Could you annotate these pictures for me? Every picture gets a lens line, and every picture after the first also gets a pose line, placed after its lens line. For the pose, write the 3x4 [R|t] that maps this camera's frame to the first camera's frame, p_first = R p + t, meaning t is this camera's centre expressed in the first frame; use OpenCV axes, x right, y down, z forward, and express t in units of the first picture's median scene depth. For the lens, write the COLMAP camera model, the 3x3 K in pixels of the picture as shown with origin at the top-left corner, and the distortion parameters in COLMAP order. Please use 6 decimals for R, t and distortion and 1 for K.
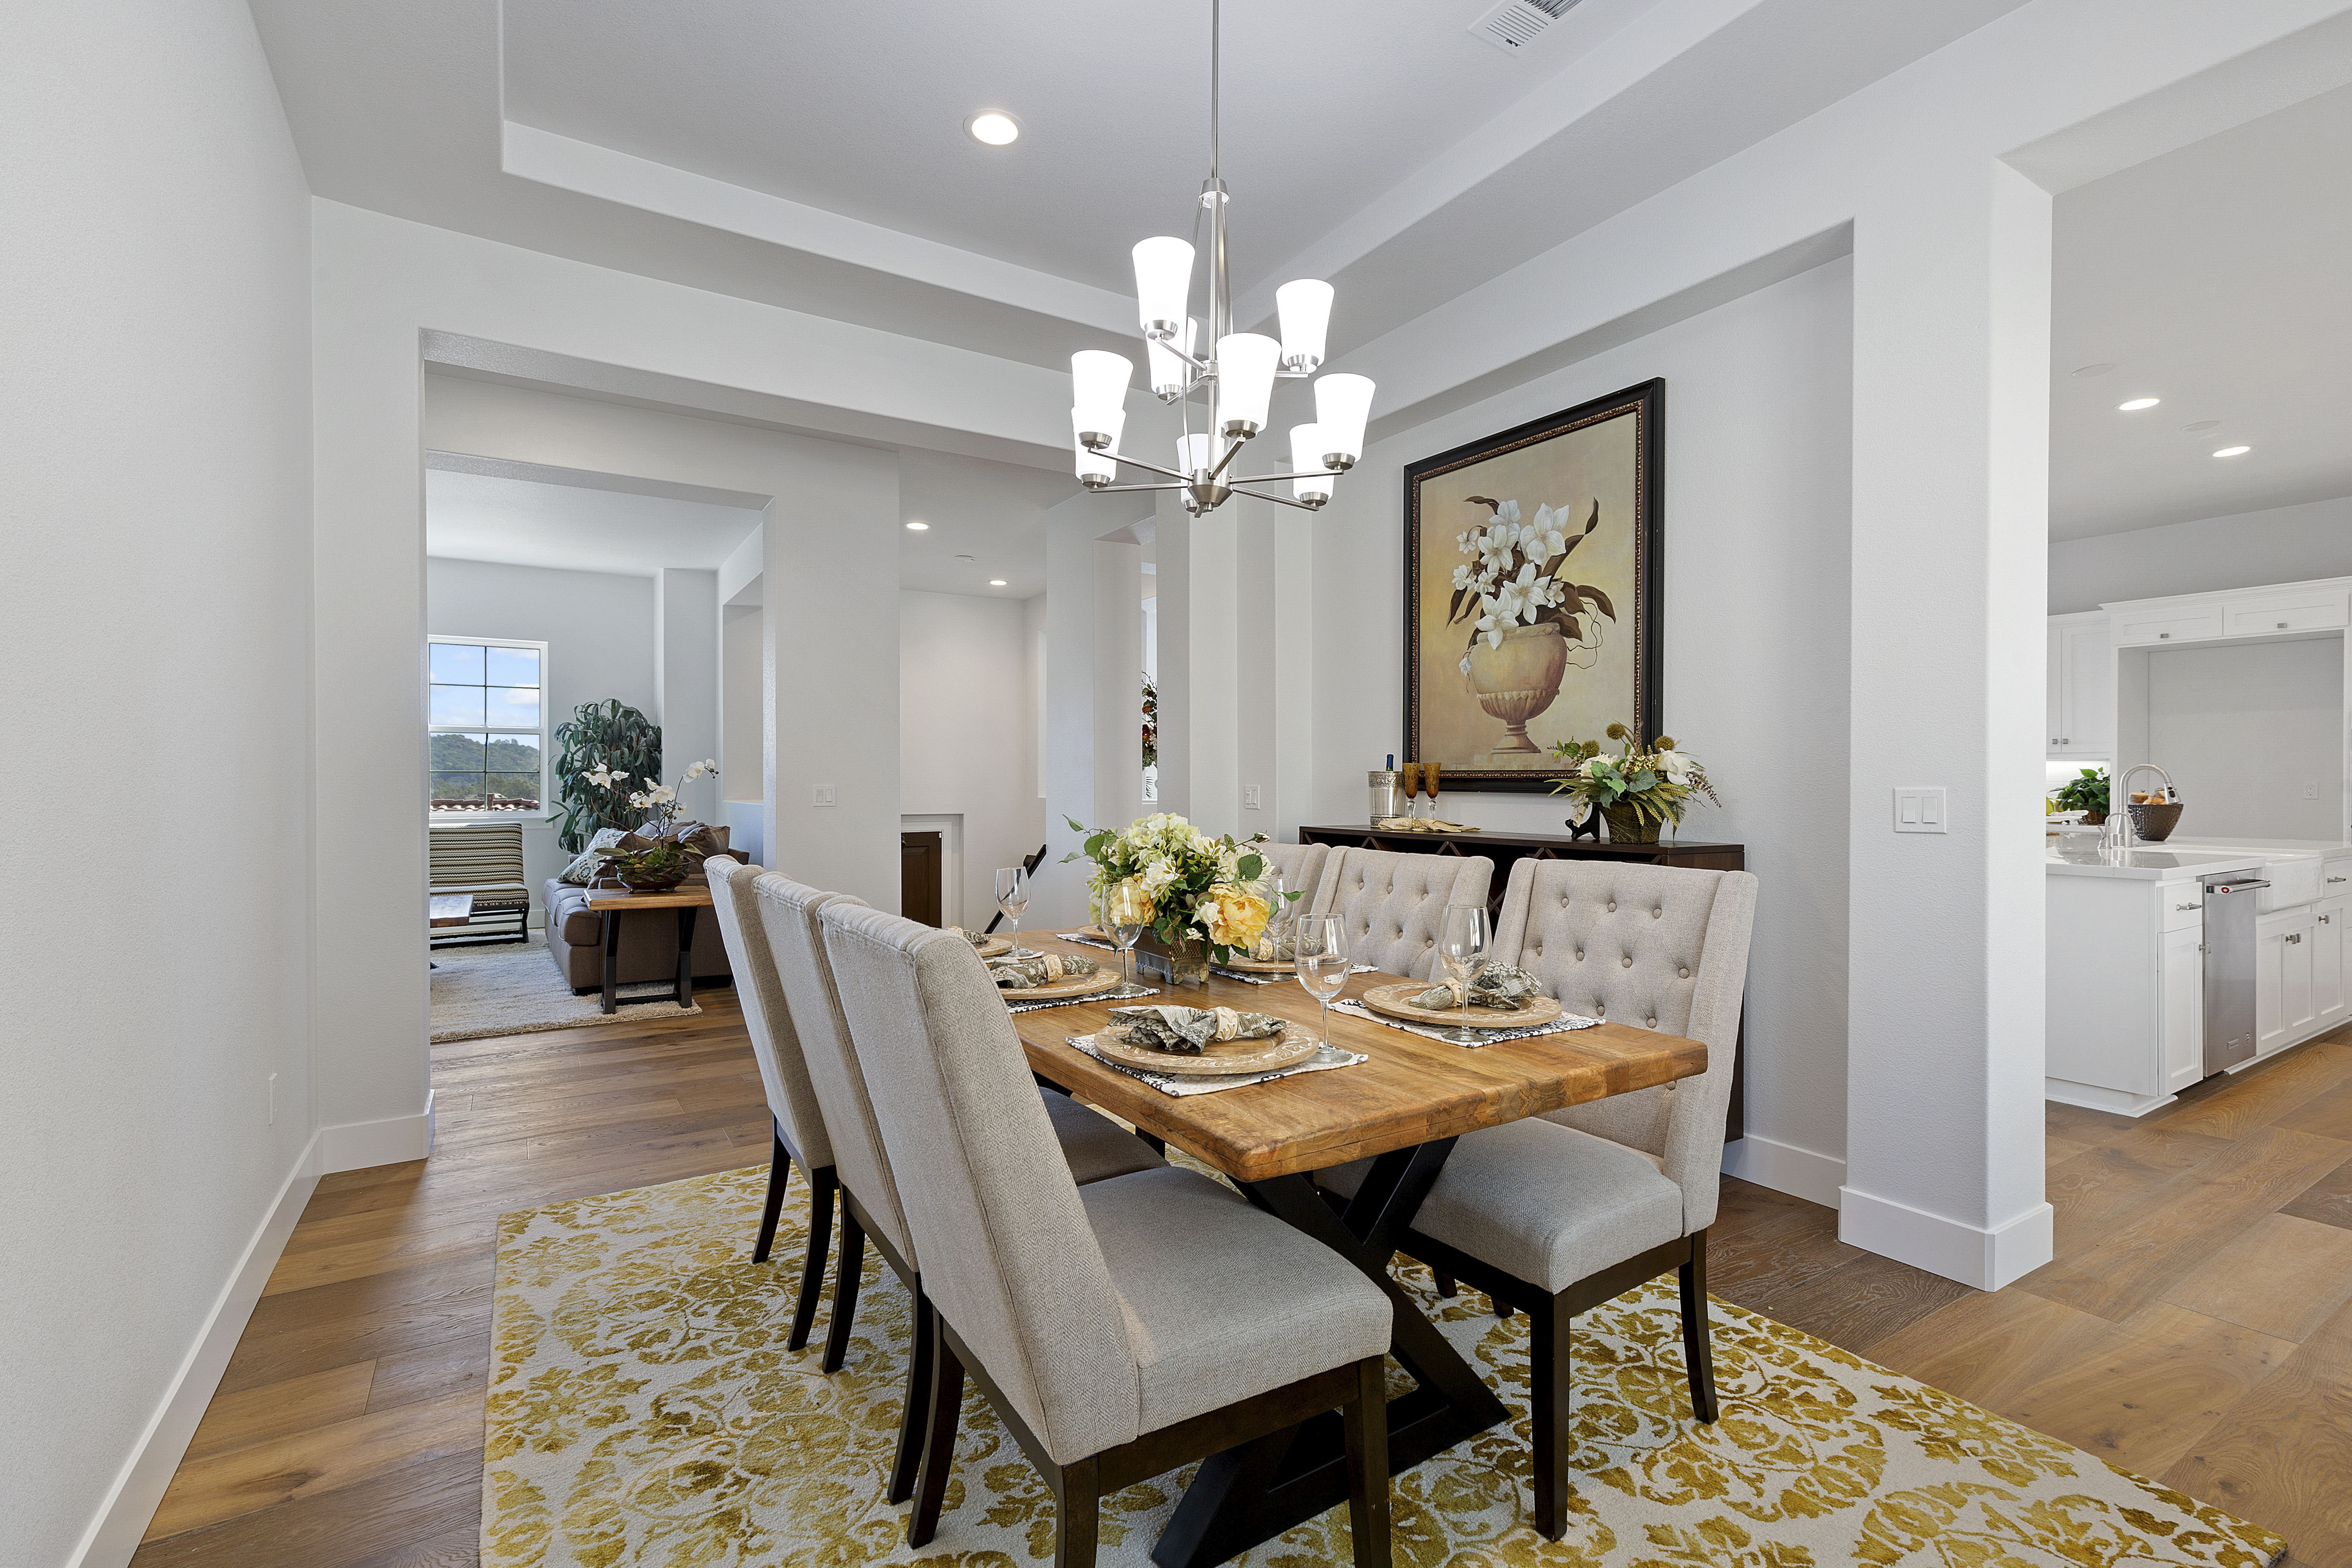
lens RADIAL K [[1057.0, 0, 1184.3], [0, 1057.0, 783.1], [0, 0, 1]] dist [0.007392, -0.000596]
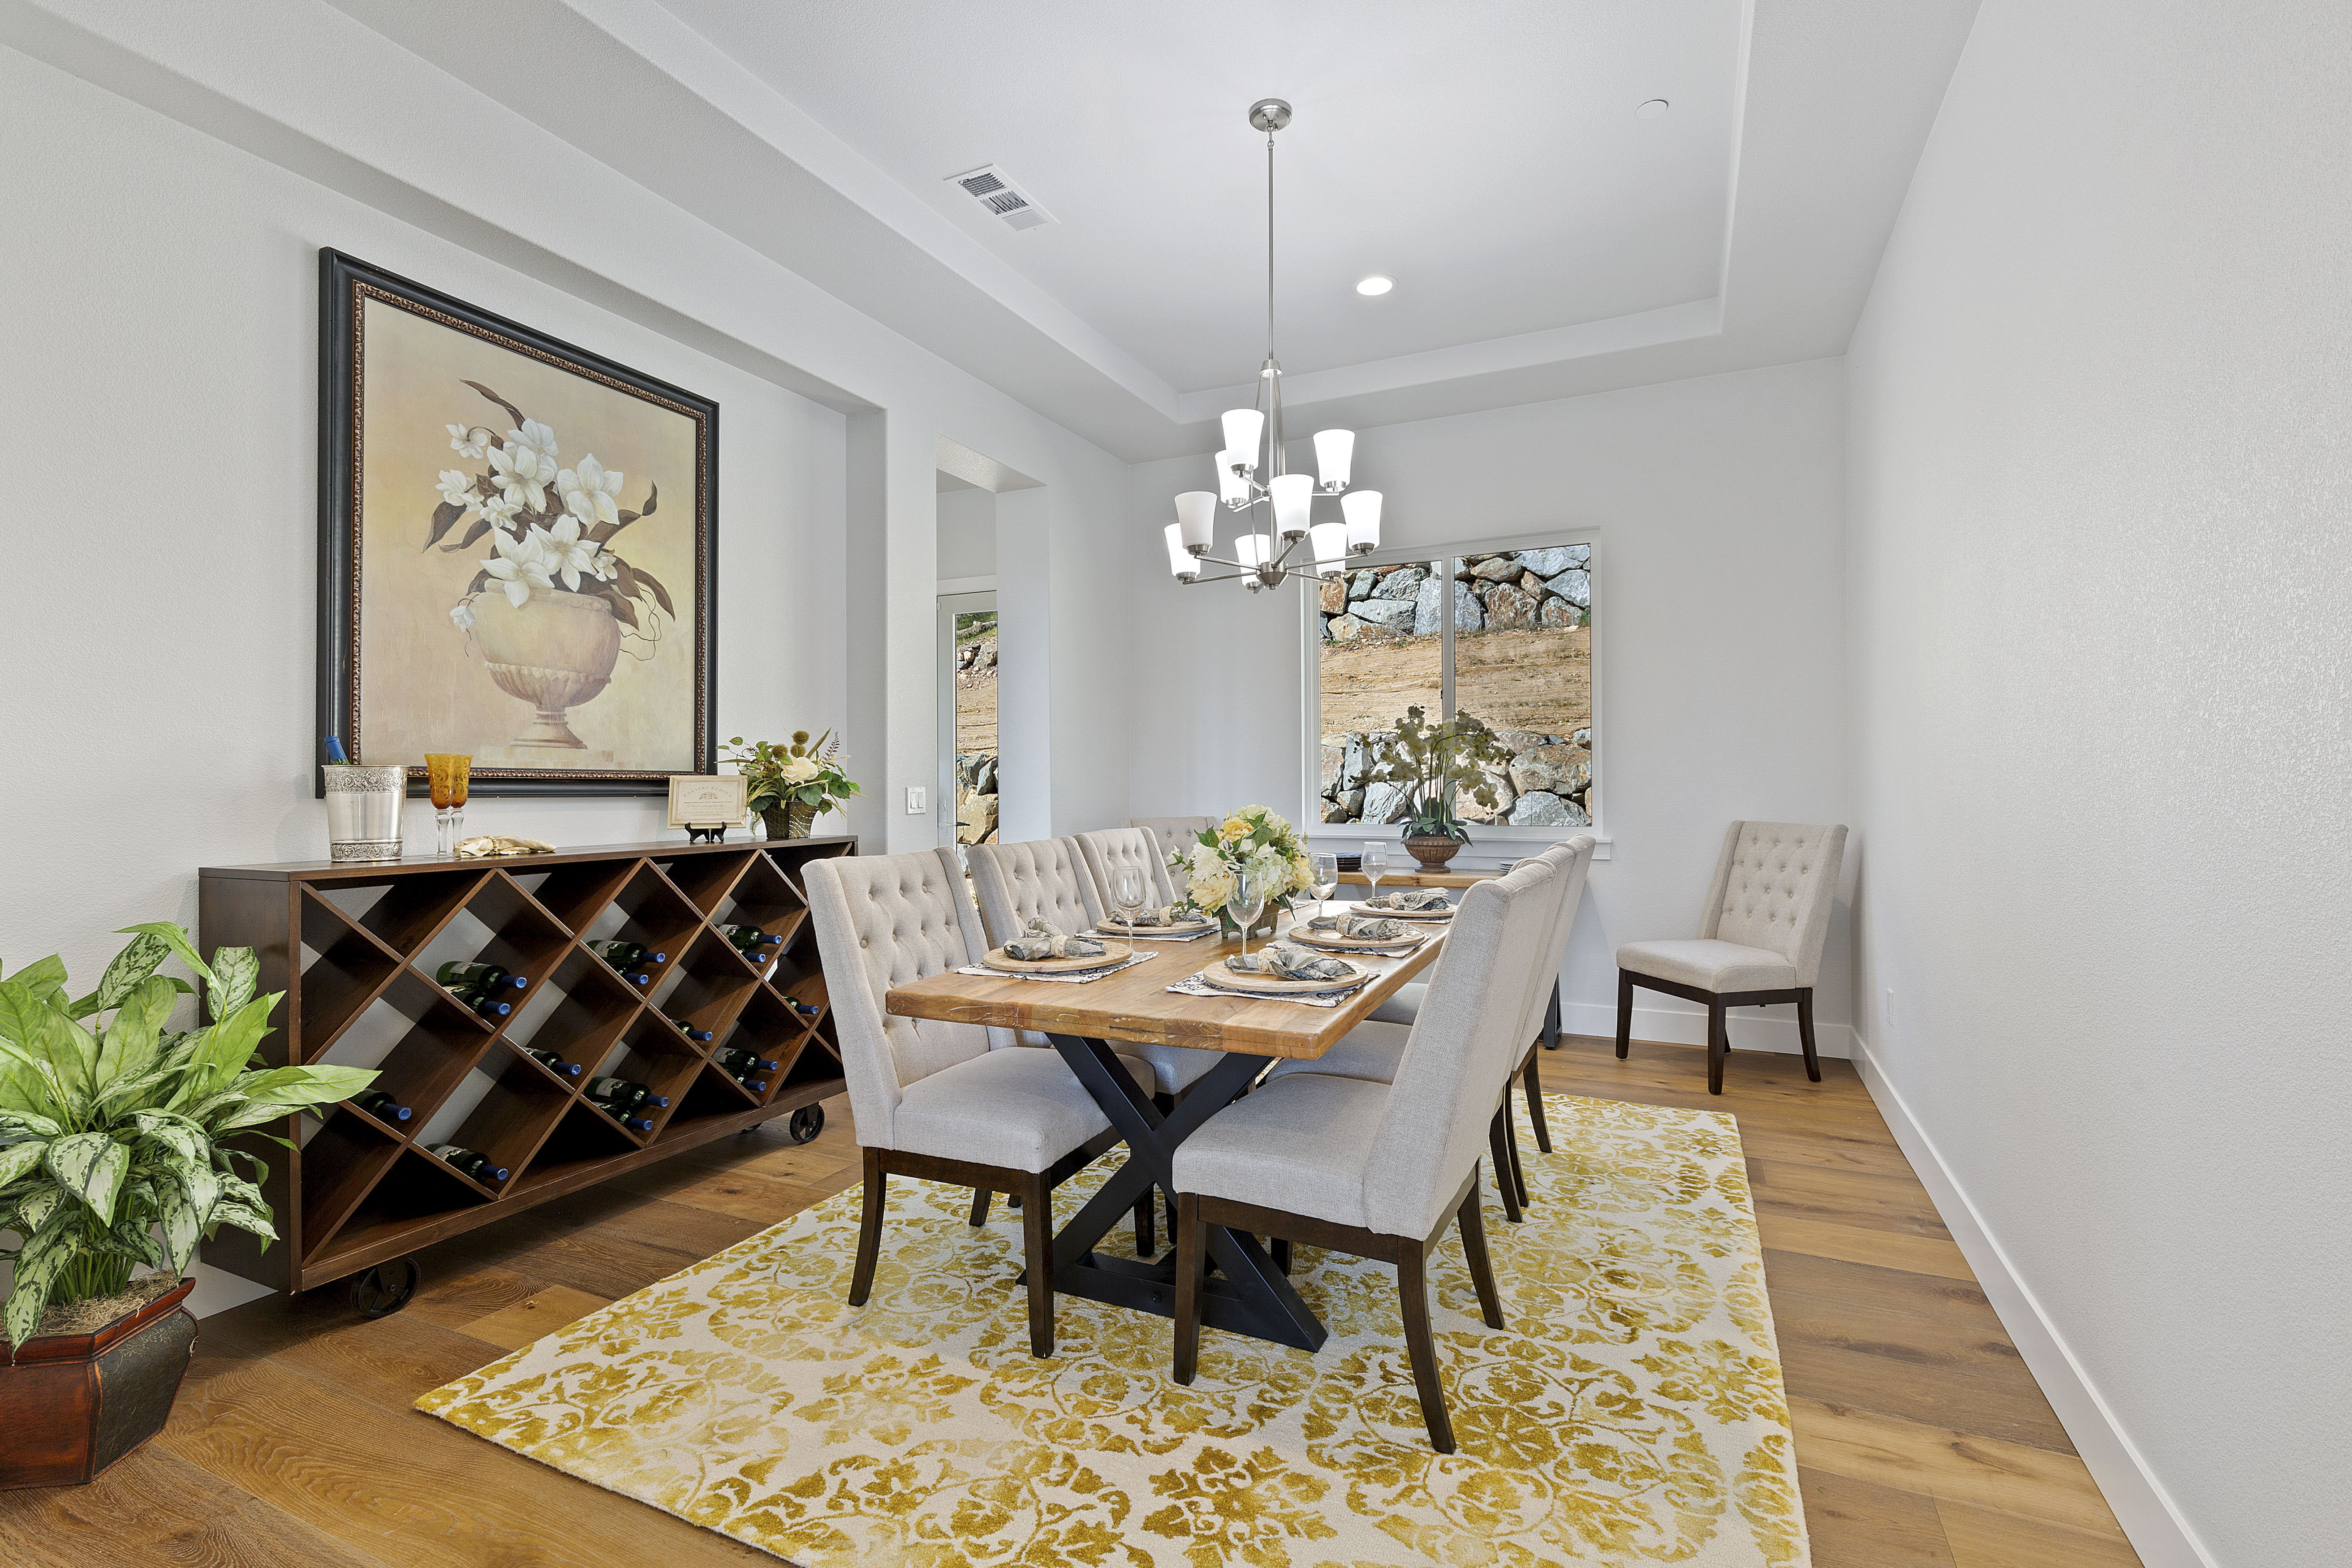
lens RADIAL K [[1057.0, 0, 1184.3], [0, 1057.0, 783.1], [0, 0, 1]] dist [0.007392, -0.000596]
pose [[-0.535412, 0.004859, 0.844577, -0.676181], [0.006074, 0.999980, -0.001903, 0.003344], [-0.844569, 0.004112, -0.535431, 1.134070]]
